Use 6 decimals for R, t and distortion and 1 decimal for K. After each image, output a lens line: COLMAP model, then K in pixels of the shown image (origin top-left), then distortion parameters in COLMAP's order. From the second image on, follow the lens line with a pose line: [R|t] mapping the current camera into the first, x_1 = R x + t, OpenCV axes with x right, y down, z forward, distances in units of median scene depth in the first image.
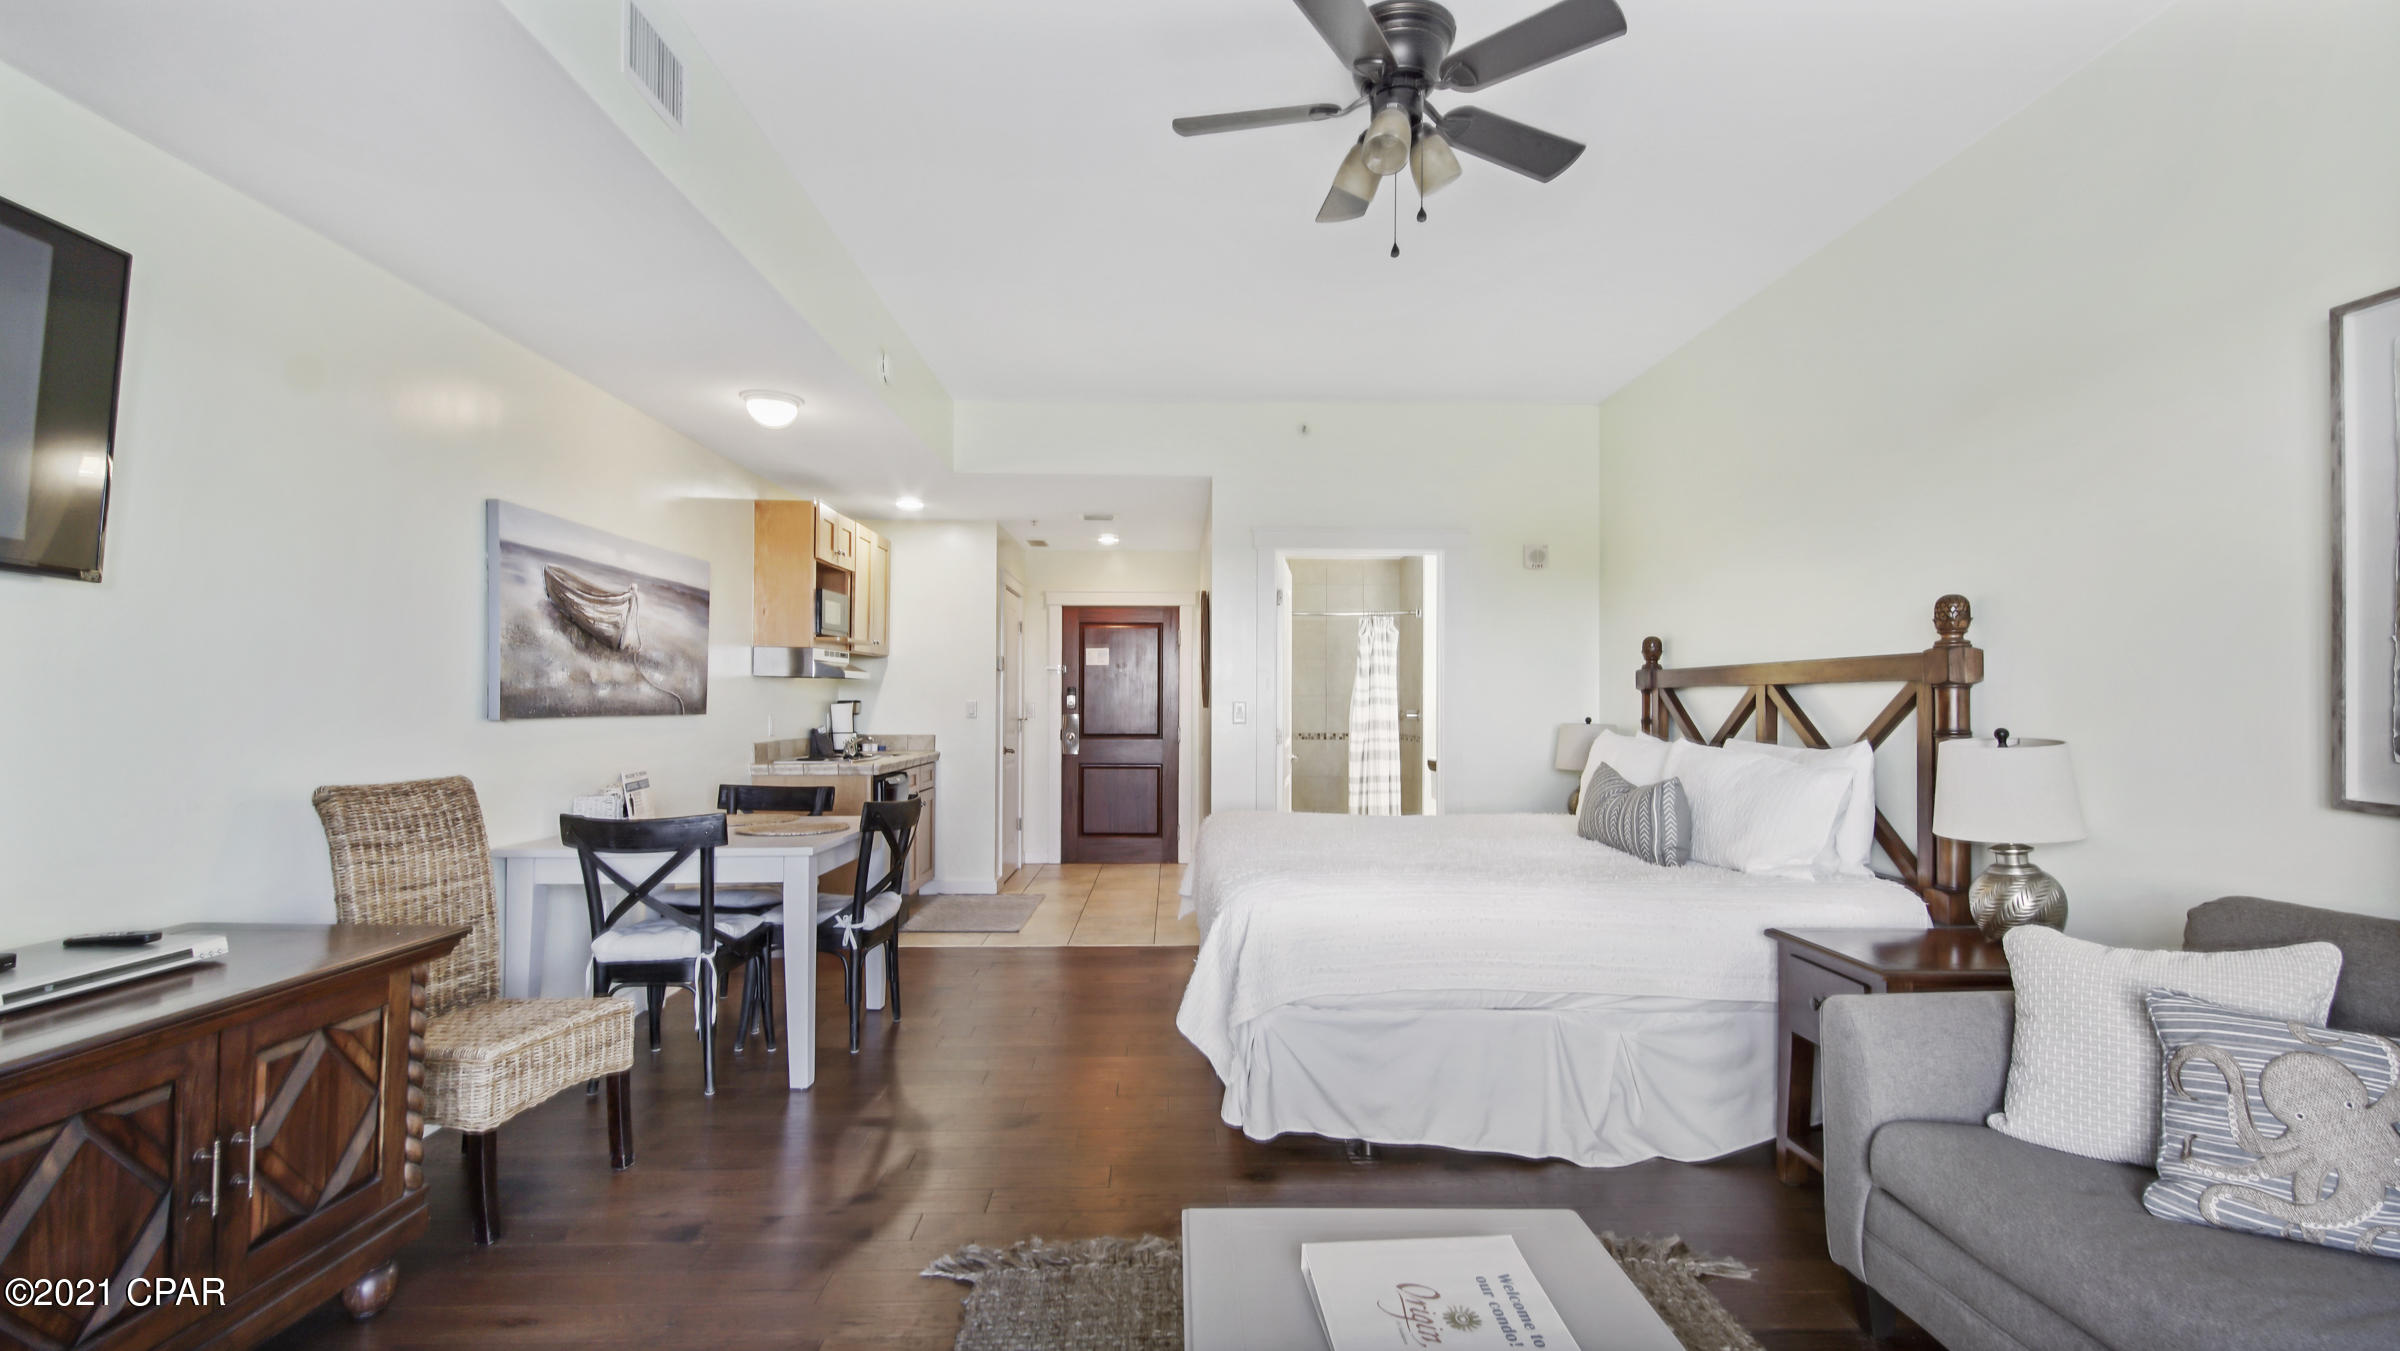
lens RADIAL K [[1066.2, 0, 1252.6], [0, 1066.2, 700.7], [0, 0, 1]] dist [0.024971, -0.012639]
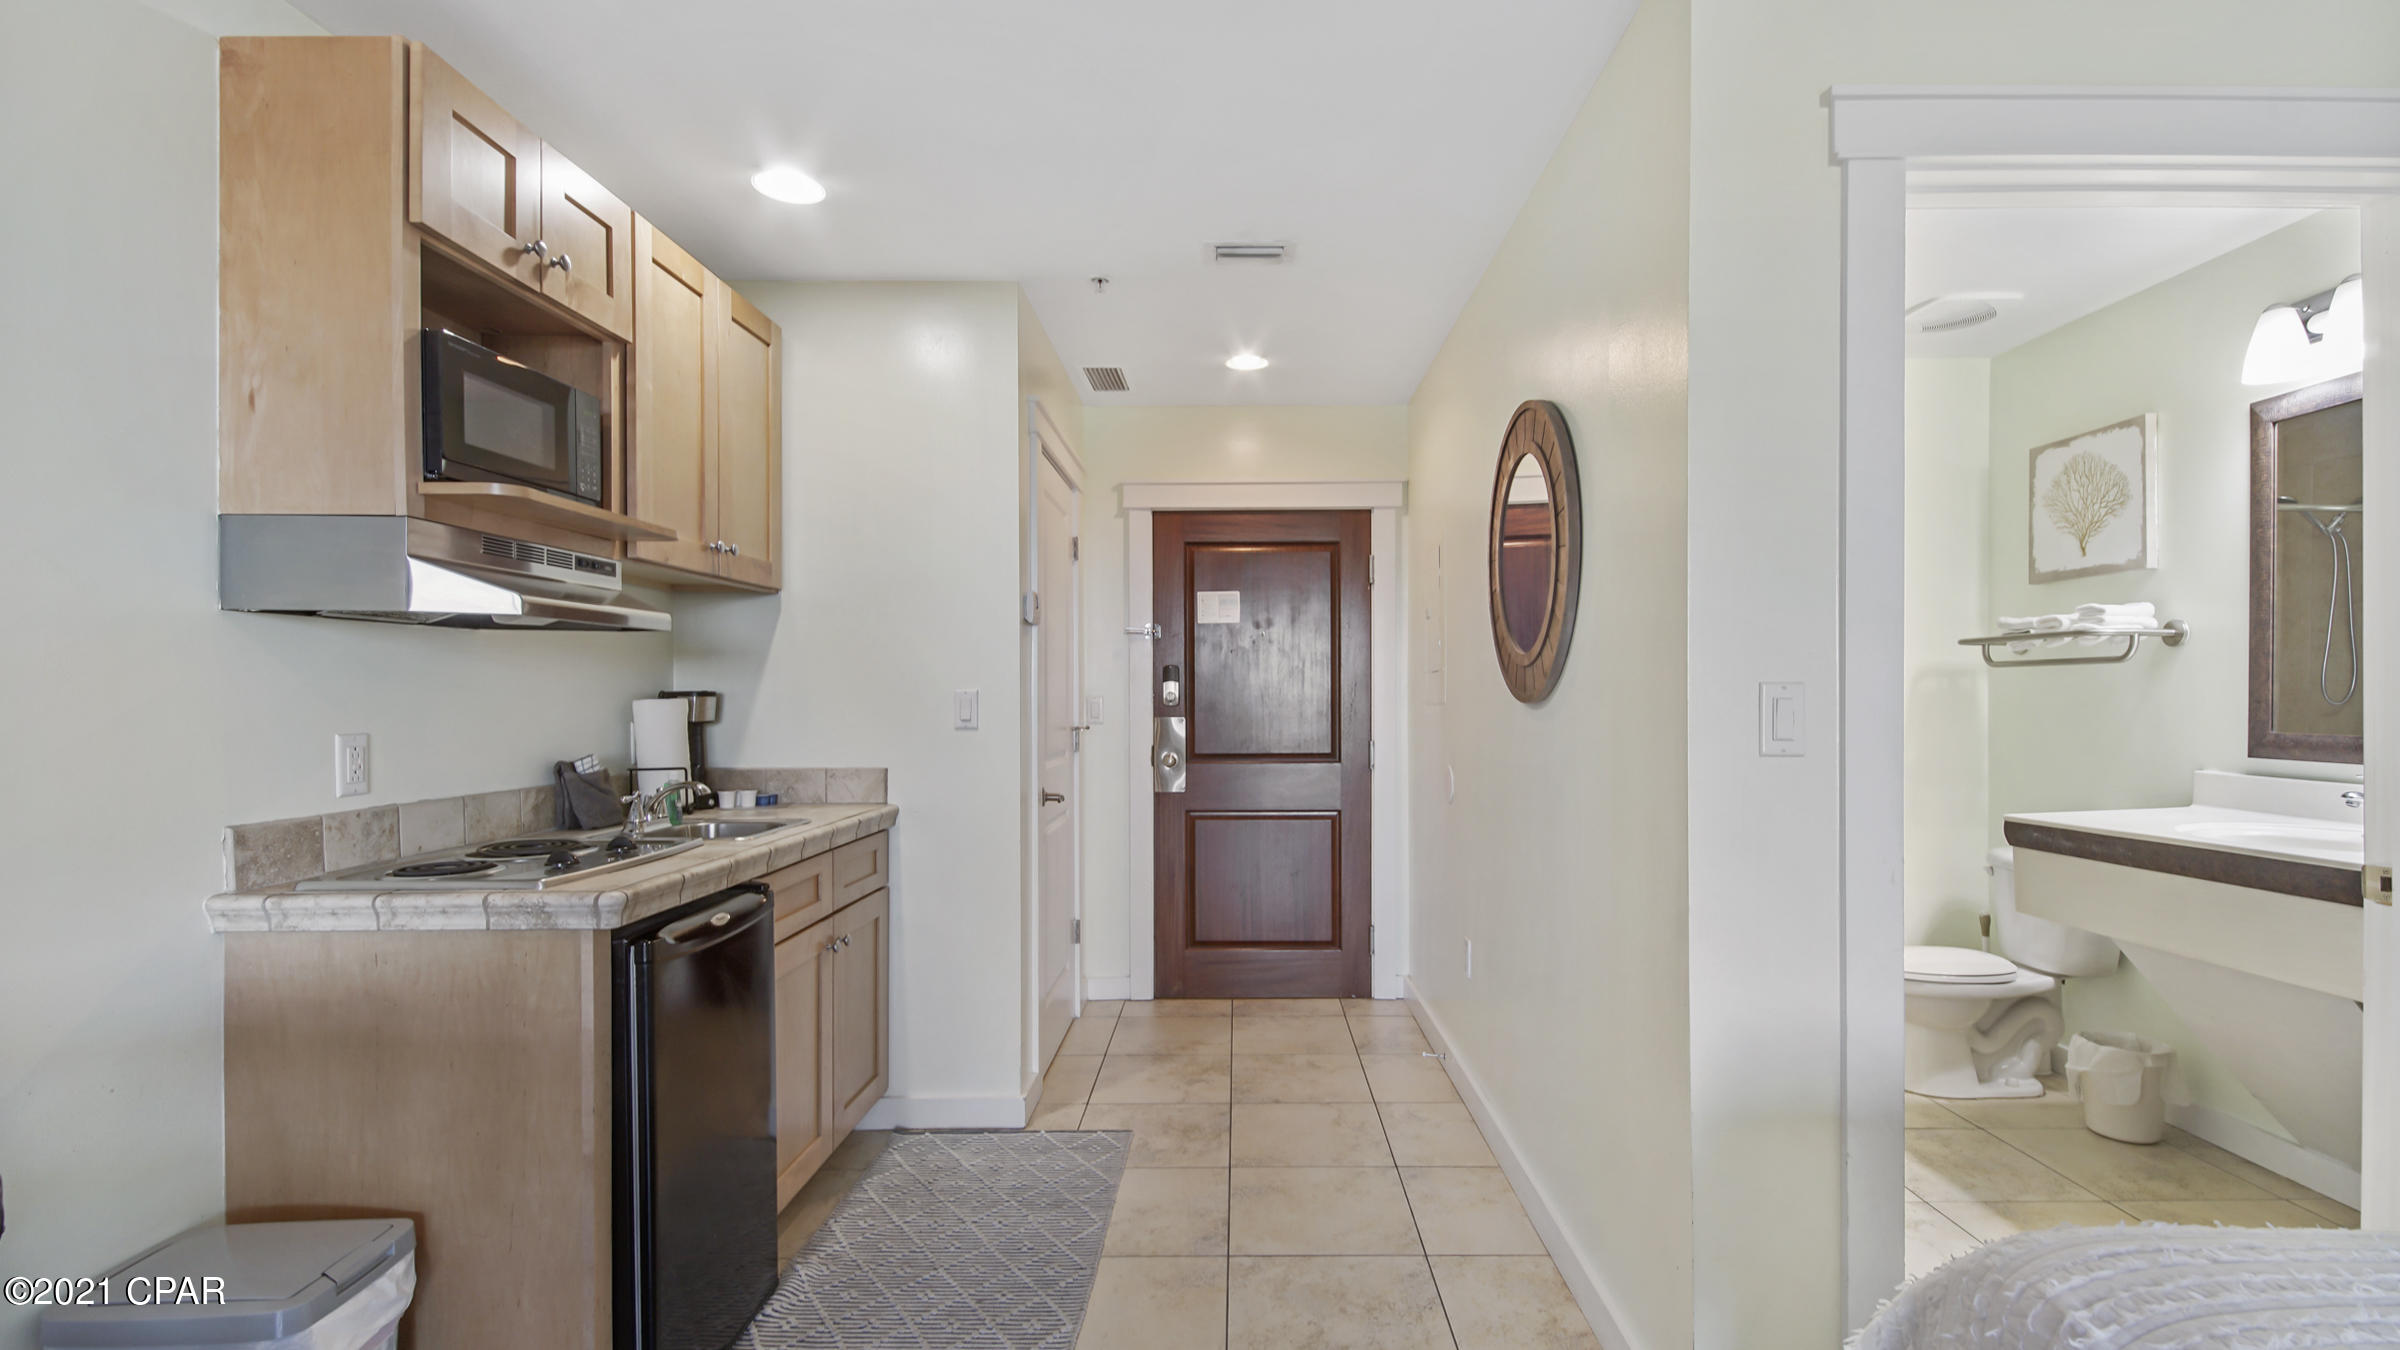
lens RADIAL K [[1119.6, 0, 1242.1], [0, 1119.6, 701.9], [0, 0, 1]] dist [-0.000988, -0.002028]
pose [[0.997749, -0.006875, -0.066699, -0.101253], [0.007244, 0.999960, 0.005286, 0.002581], [0.066660, -0.005757, 0.997759, 0.467933]]
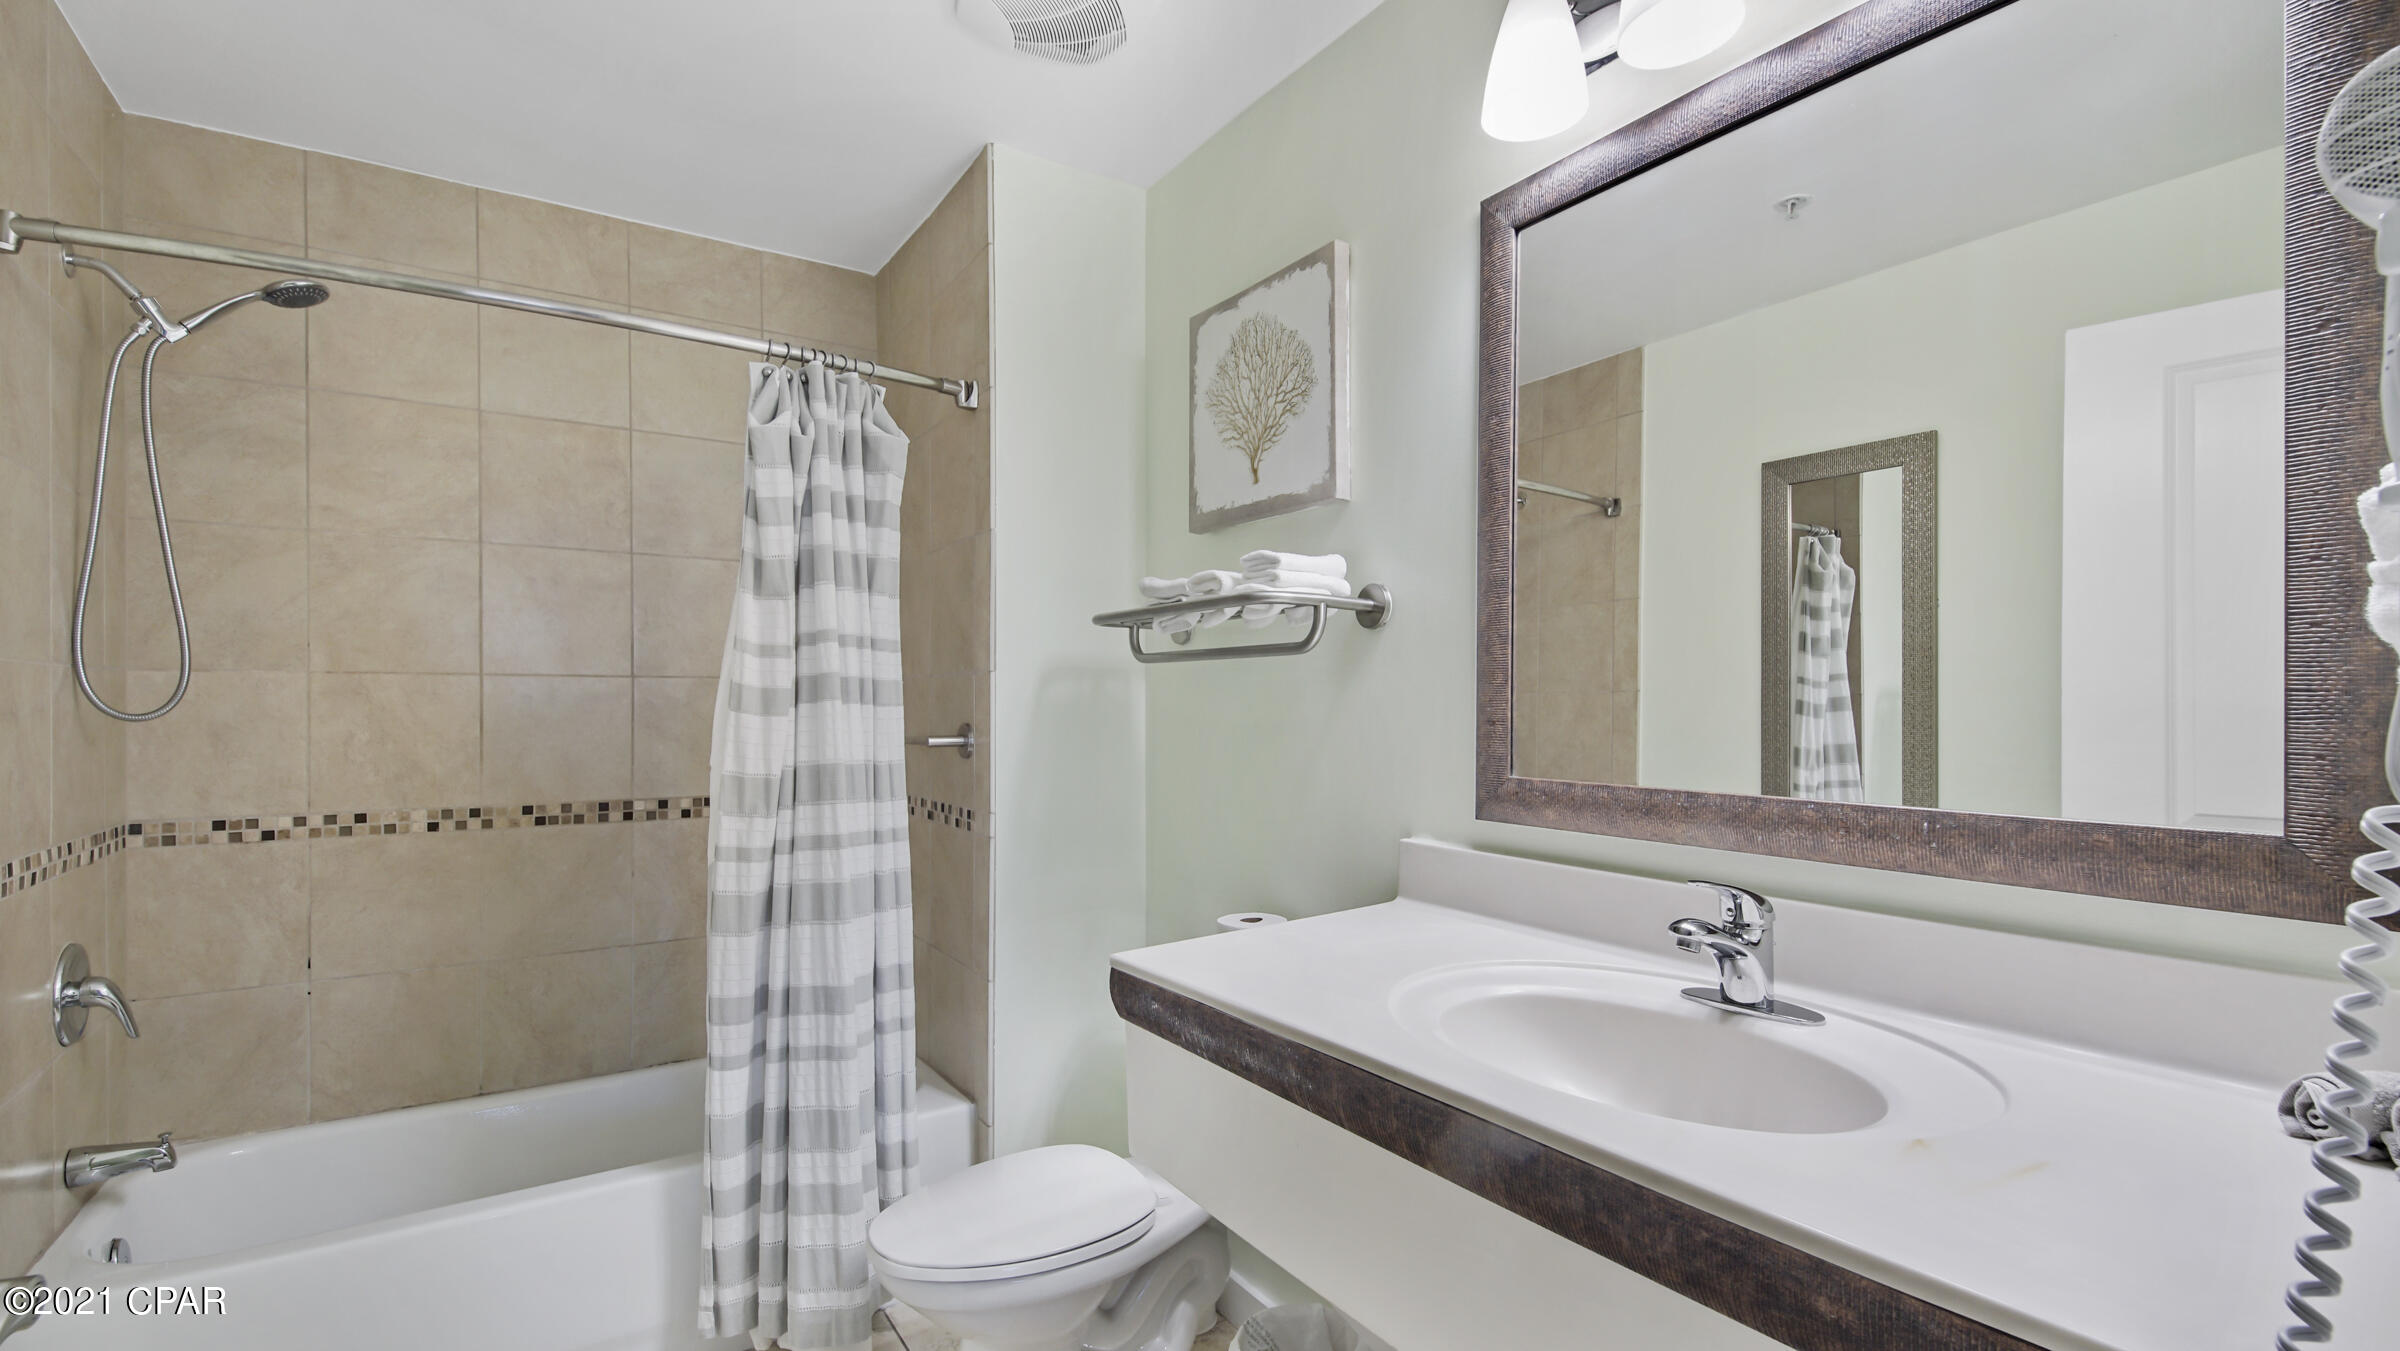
lens RADIAL K [[1066.2, 0, 1219.2], [0, 1066.2, 687.9], [0, 0, 1]] dist [0.024971, -0.012639]
pose [[0.870871, -0.001988, 0.491508, 0.070960], [0.003646, 0.999990, -0.002415, 0.000550], [-0.491498, 0.003895, 0.870870, 0.716507]]
